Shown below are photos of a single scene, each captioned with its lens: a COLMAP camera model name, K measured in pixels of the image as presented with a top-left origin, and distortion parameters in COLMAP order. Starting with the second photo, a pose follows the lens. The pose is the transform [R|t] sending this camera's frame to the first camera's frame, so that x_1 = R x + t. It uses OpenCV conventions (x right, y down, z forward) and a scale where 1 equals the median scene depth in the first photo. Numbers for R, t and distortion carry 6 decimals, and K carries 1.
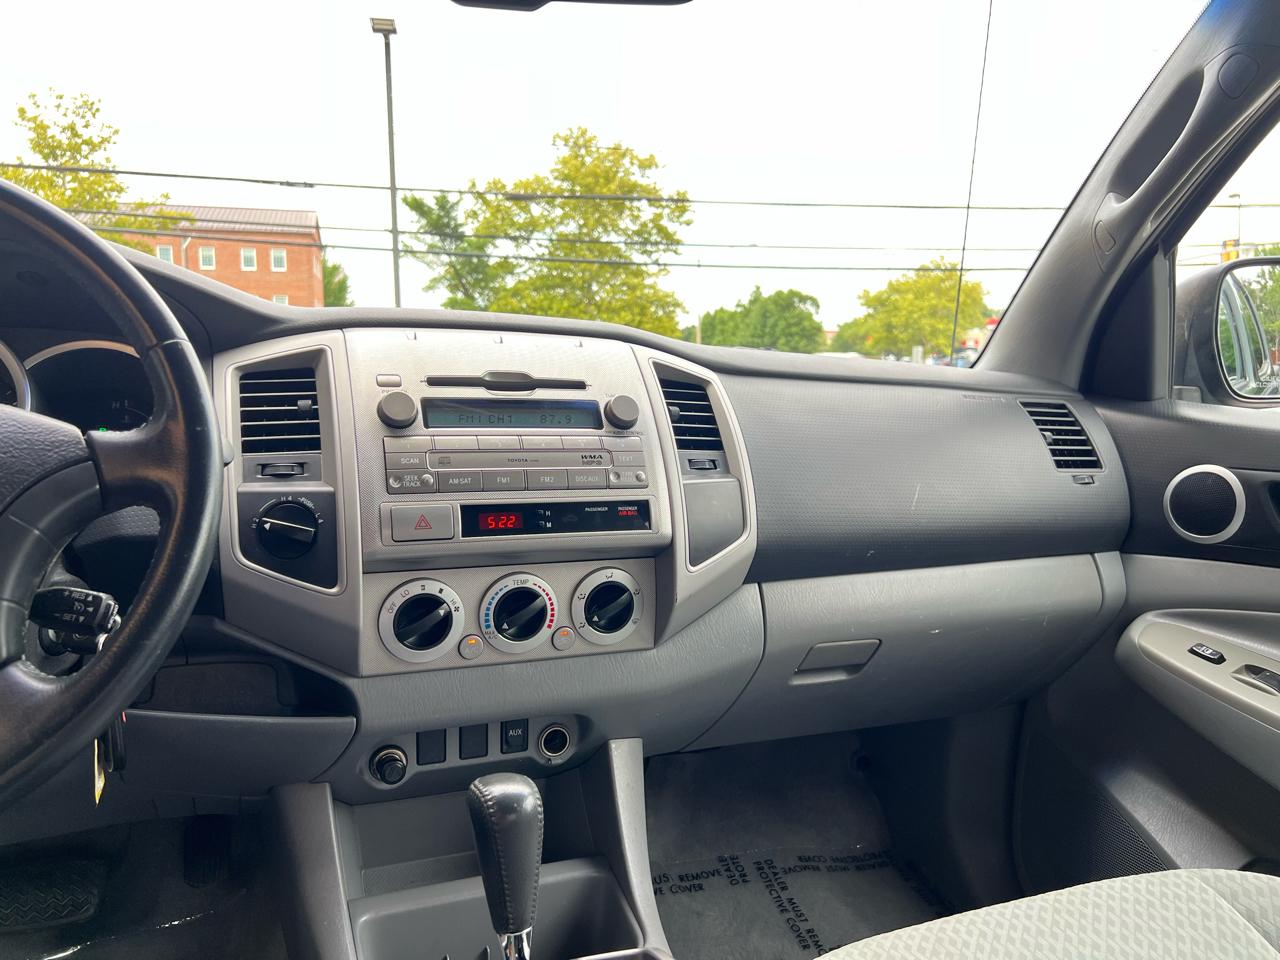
lens RADIAL K [[998.7, 0, 663.4], [0, 998.7, 494.5], [0, 0, 1]] dist [0.018279, -0.044723]
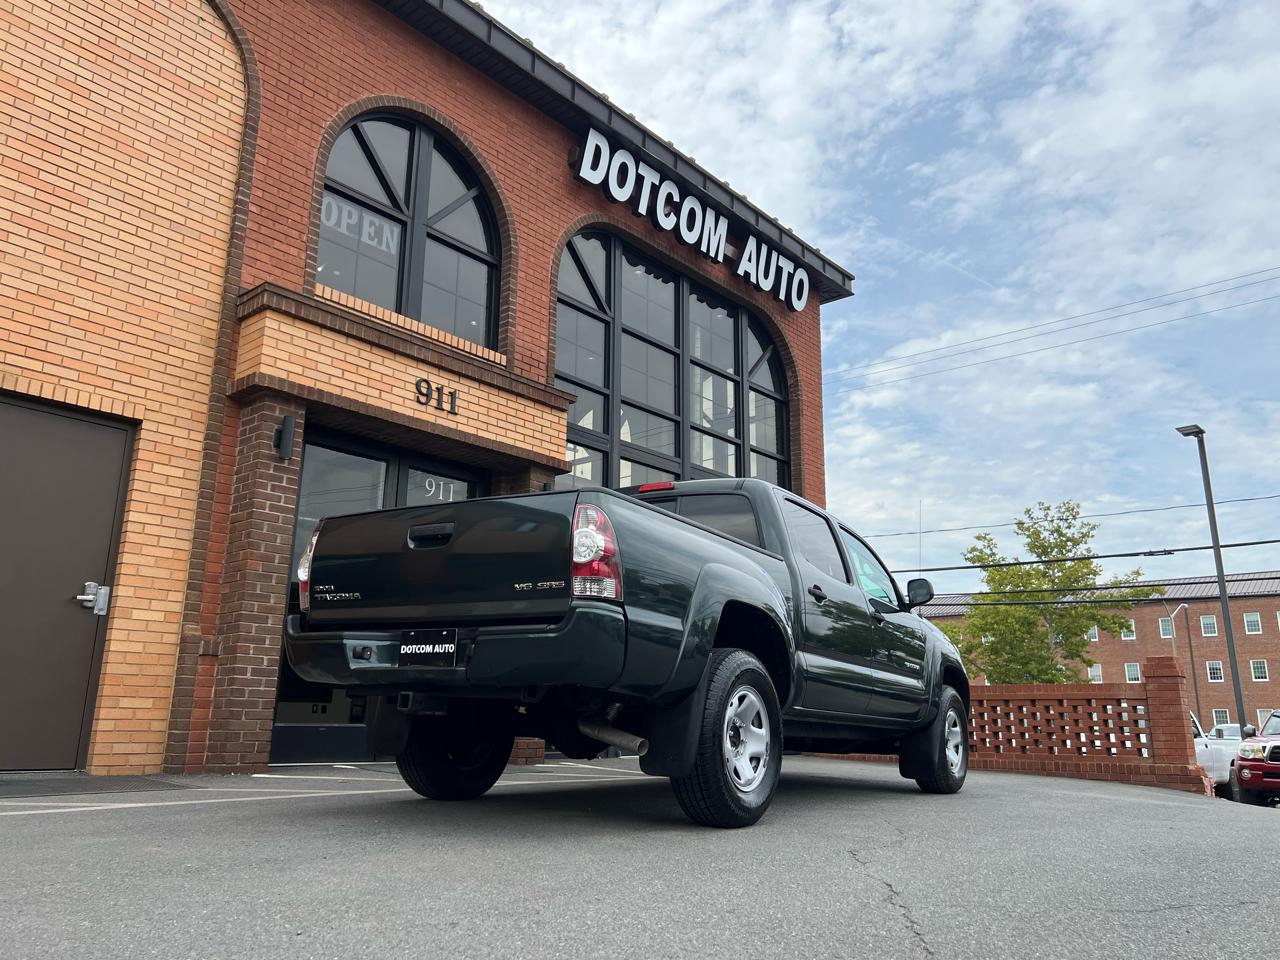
lens RADIAL K [[965.2, 0, 656.4], [0, 965.2, 478.1], [0, 0, 1]] dist [0.042430, -0.052185]
pose [[0.574728, -0.204657, -0.792340, 0.089406], [-0.112790, 0.939173, -0.324396, 0.024919], [0.810535, 0.275807, 0.516685, -0.062500]]
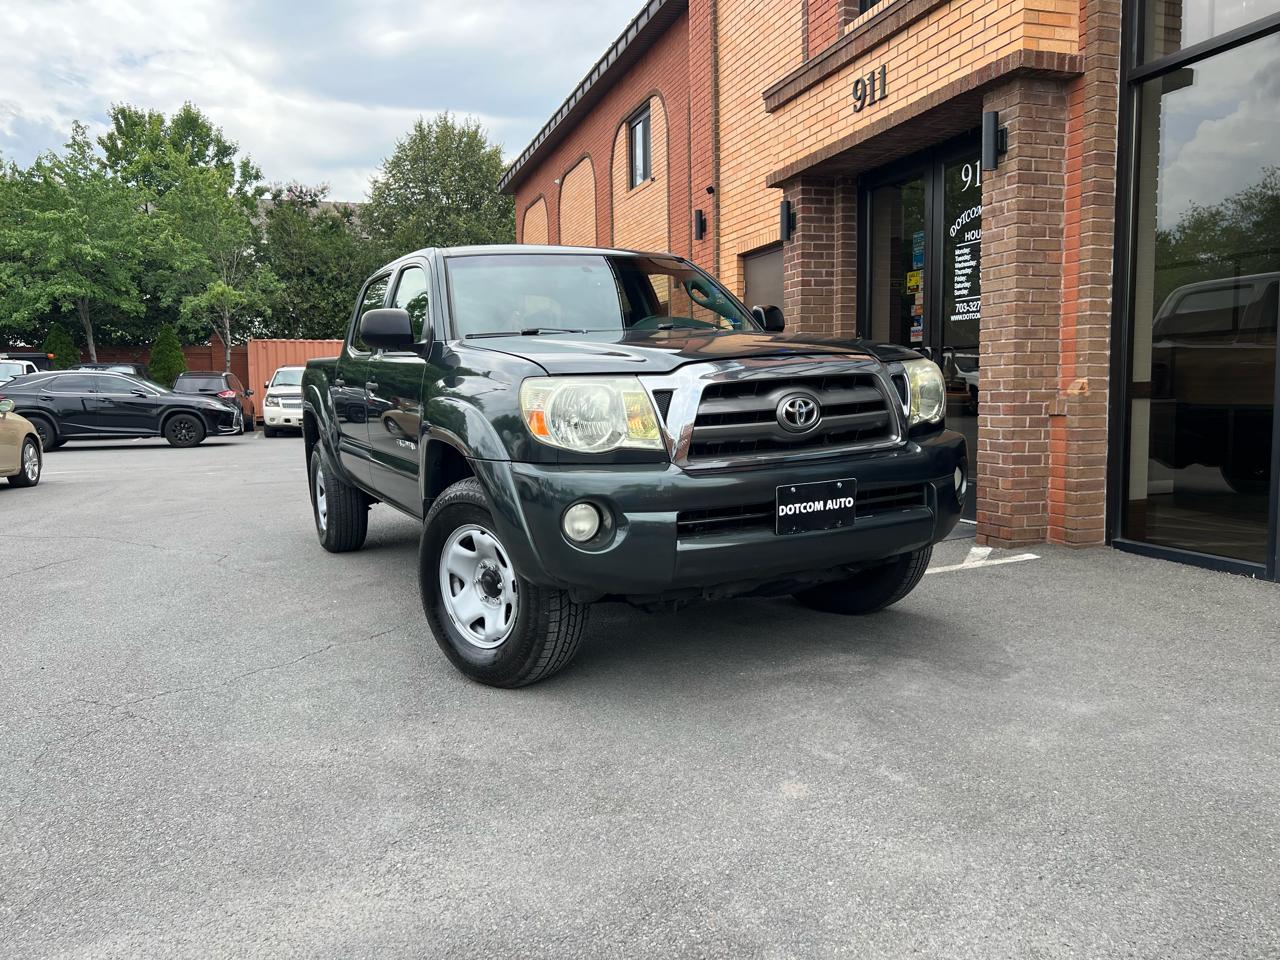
lens RADIAL K [[962.7, 0, 637.0], [0, 962.7, 485.0], [0, 0, 1]] dist [0.047732, -0.054512]
pose [[-0.998230, 0.020057, -0.055980, -0.005702], [0.006834, 0.973856, 0.227063, -0.009859], [0.059070, 0.226279, -0.972270, 0.108257]]
